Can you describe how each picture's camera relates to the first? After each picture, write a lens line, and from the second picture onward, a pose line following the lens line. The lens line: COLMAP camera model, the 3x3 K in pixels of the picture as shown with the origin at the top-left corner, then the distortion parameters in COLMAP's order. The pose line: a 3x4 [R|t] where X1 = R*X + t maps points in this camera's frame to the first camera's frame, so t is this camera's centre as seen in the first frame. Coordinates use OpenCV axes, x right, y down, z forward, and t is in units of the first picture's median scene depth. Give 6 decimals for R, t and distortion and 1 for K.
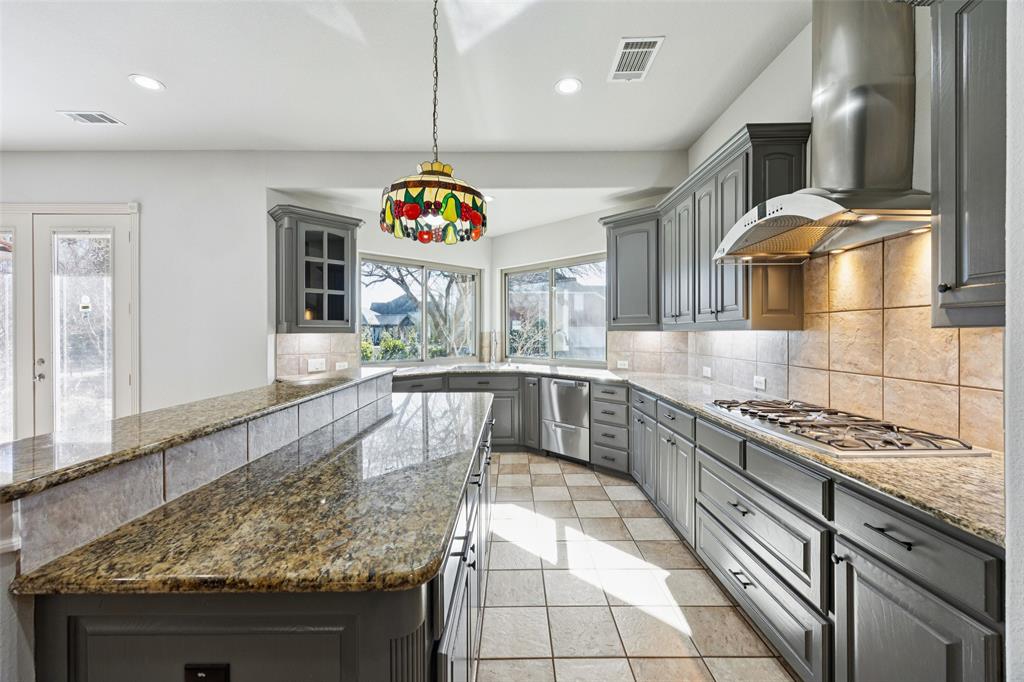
lens RADIAL K [[394.7, 0, 518.9], [0, 394.7, 338.6], [0, 0, 1]] dist [-0.002133, -0.000041]
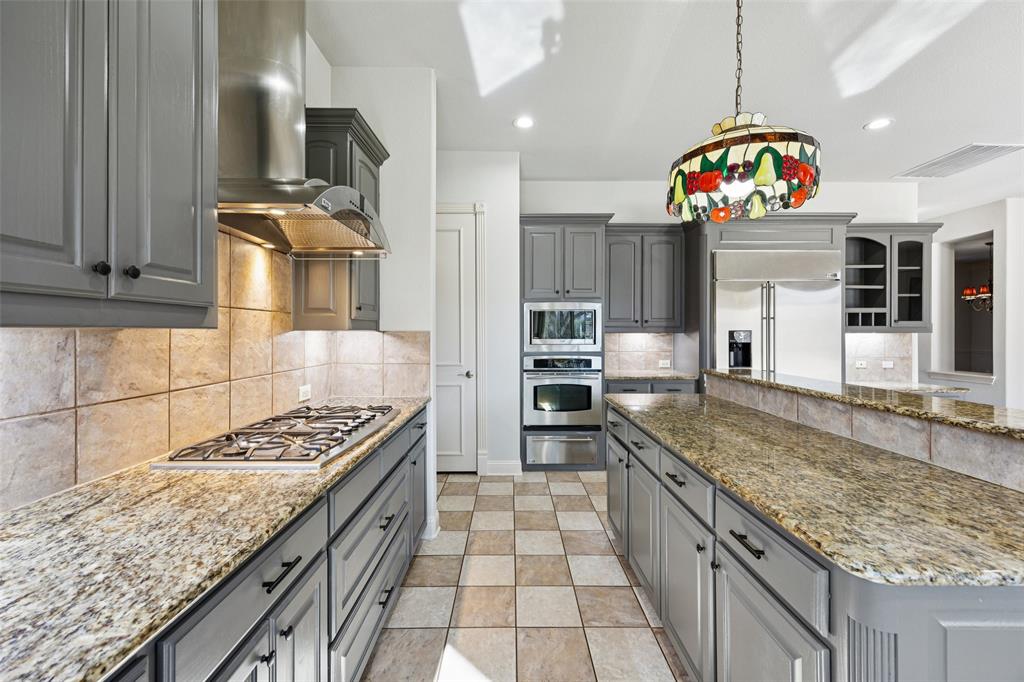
lens RADIAL K [[409.8, 0, 513.0], [0, 409.8, 328.6], [0, 0, 1]] dist [0.000258, 0.000066]
pose [[-0.999972, 0.000290, 0.007520, 0.229955], [0.000333, 0.999984, 0.005692, -0.028994], [-0.007518, 0.005694, -0.999956, 1.797903]]
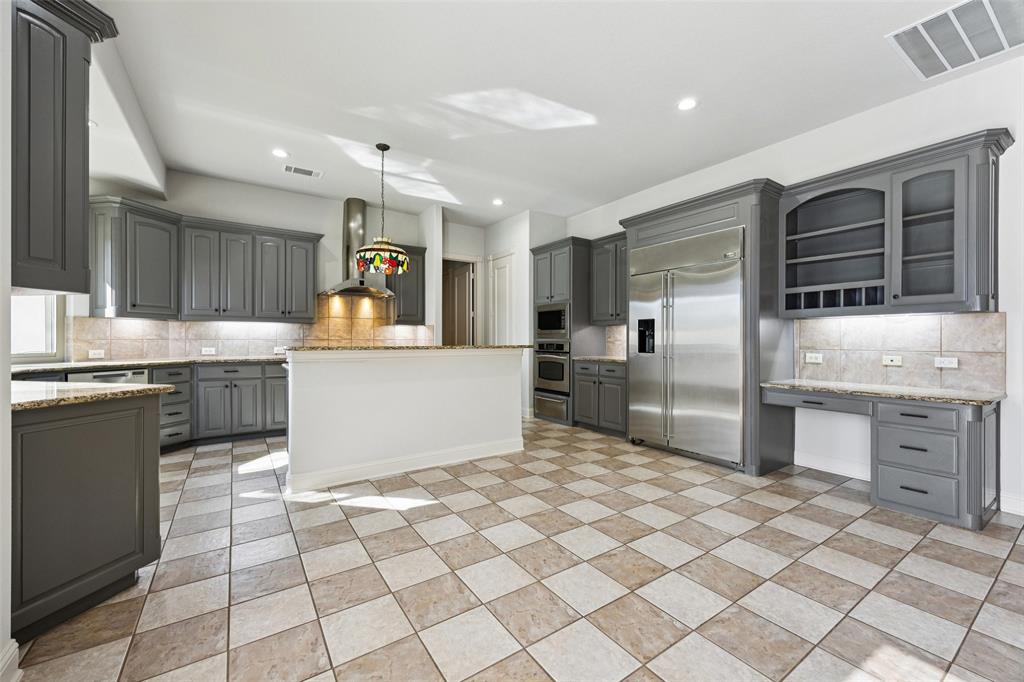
lens RADIAL K [[394.7, 0, 518.9], [0, 394.7, 338.6], [0, 0, 1]] dist [-0.002133, -0.000041]
pose [[-0.568376, 0.001673, 0.822767, -2.257133], [0.011291, 0.999920, 0.005767, 0.078098], [-0.822691, 0.012568, -0.568350, 1.558857]]
